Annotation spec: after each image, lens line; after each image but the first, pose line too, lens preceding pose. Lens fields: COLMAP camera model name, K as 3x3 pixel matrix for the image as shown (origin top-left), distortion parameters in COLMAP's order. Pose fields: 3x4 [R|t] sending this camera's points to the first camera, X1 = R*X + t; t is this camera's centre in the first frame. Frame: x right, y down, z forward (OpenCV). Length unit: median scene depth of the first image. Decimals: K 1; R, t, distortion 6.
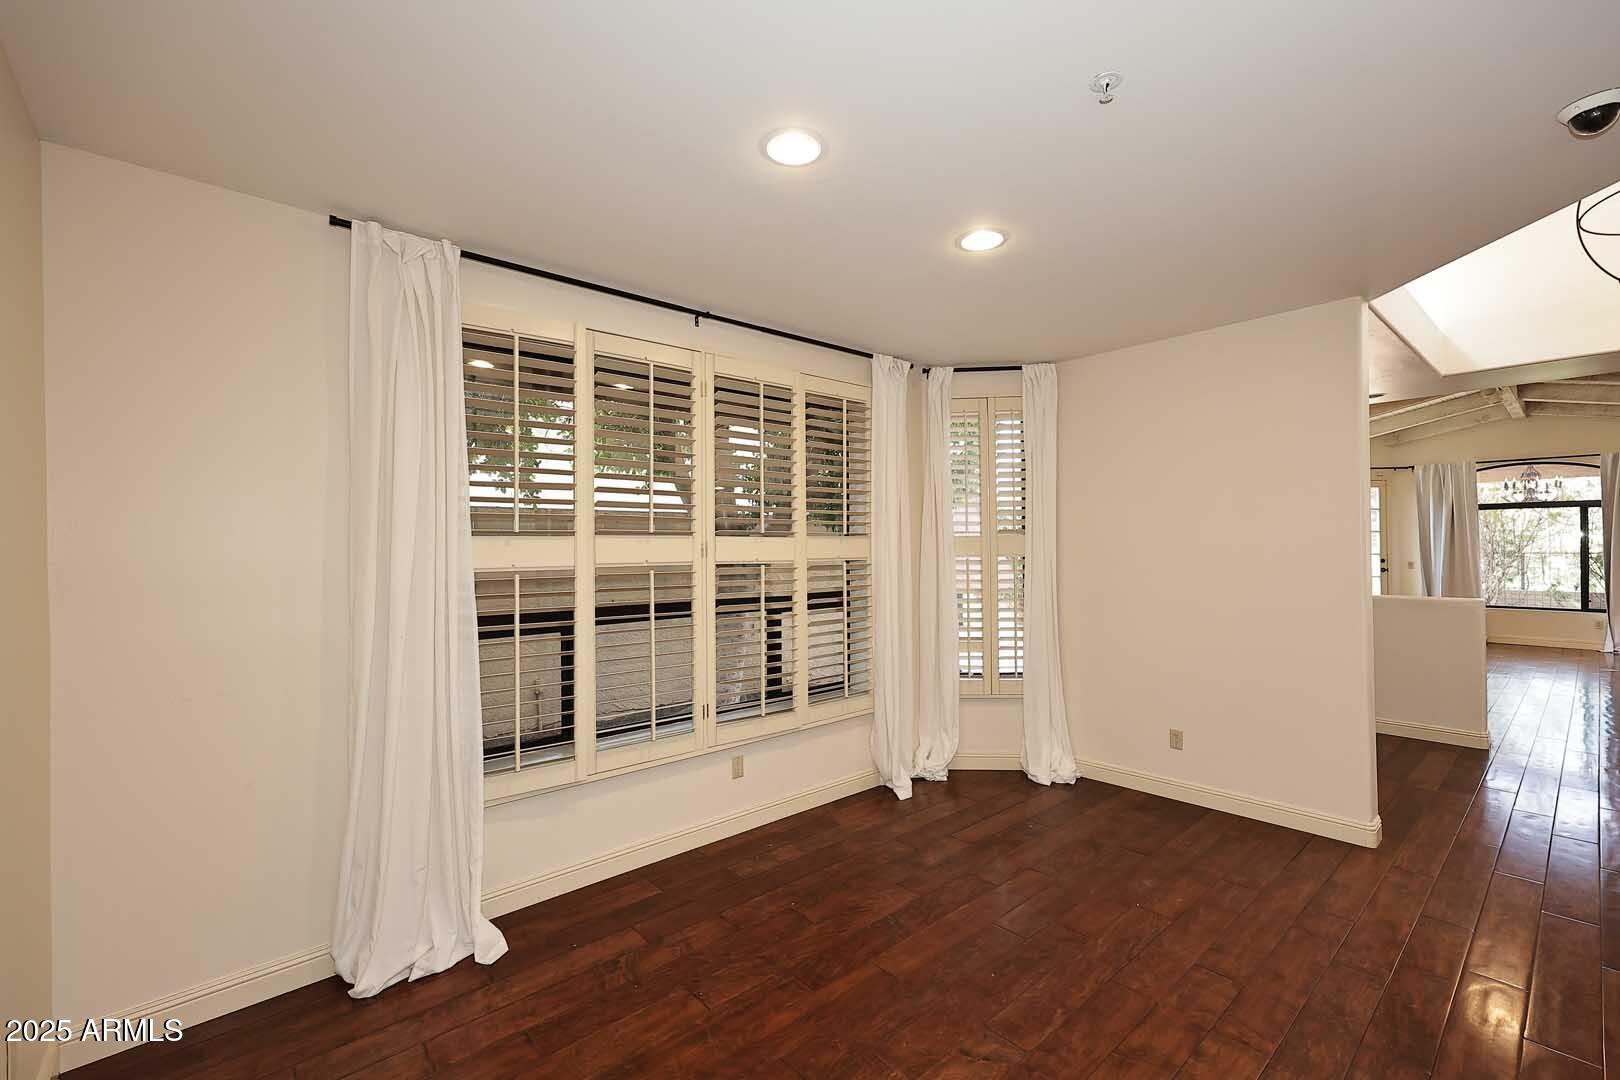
lens RADIAL K [[673.3, 0, 813.7], [0, 673.3, 546.0], [0, 0, 1]] dist [0.000402, -0.000032]
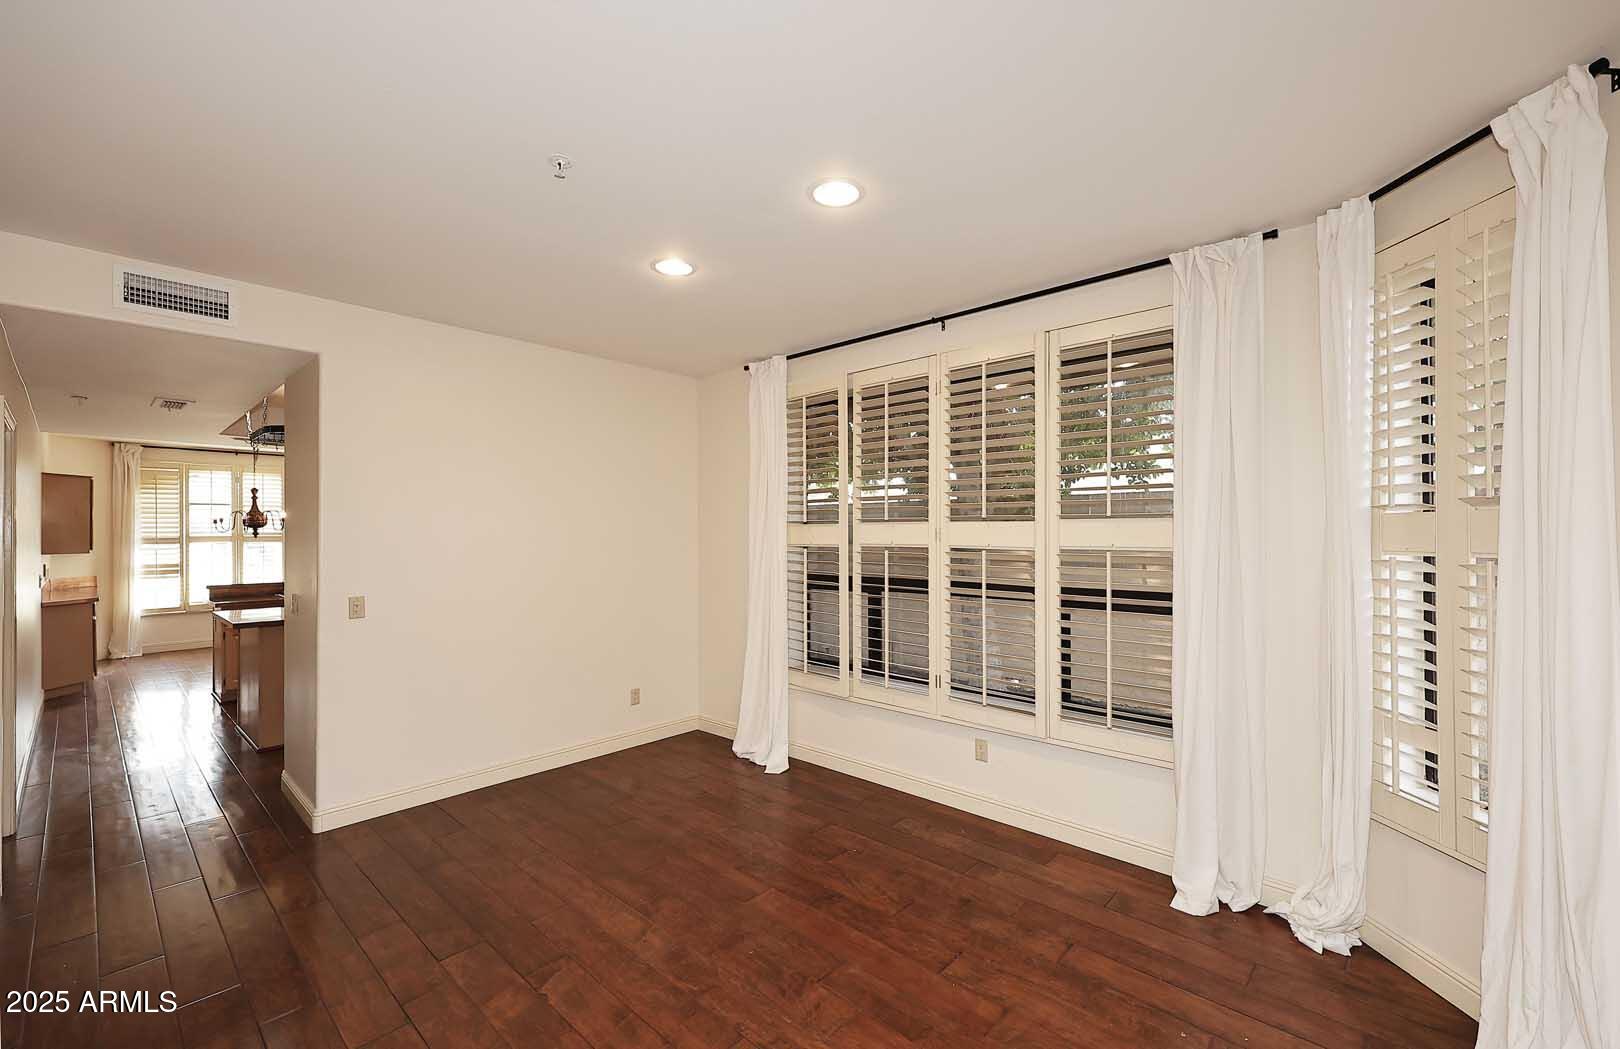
lens RADIAL K [[637.0, 0, 810.0], [0, 637.0, 524.5], [0, 0, 1]] dist [-0.023679, 0.000048]
pose [[0.129435, 0.003717, -0.991581, 0.848928], [0.003795, 0.999984, 0.004244, -0.015878], [0.991581, -0.004312, 0.129419, 0.666876]]
